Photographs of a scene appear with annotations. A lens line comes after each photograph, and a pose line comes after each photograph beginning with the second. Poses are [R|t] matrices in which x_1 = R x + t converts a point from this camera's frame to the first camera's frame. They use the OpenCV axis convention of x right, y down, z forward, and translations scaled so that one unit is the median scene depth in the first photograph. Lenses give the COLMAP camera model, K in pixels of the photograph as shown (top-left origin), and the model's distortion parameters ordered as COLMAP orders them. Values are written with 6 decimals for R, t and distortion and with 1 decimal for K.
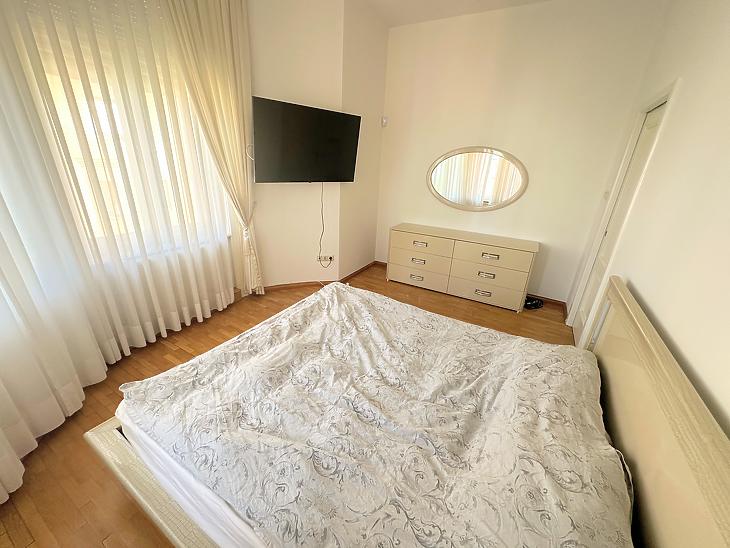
lens RADIAL K [[288.5, 0, 365.0], [0, 288.5, 274.0], [0, 0, 1]] dist [-0.000458, -0.000047]
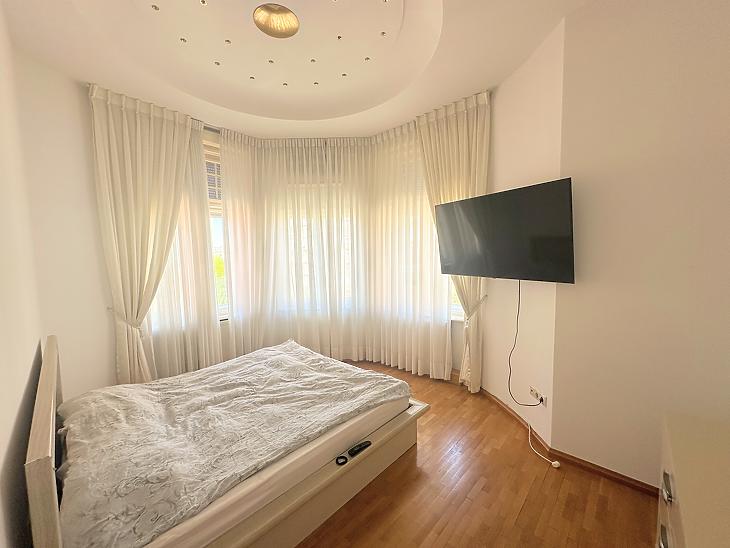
lens RADIAL K [[288.5, 0, 365.0], [0, 288.5, 274.0], [0, 0, 1]] dist [-0.000458, -0.000047]
pose [[-0.213033, 0.031498, -0.976537, 0.649734], [-0.341857, 0.933902, 0.104699, -0.280190], [0.915288, 0.356140, -0.188183, 0.788391]]
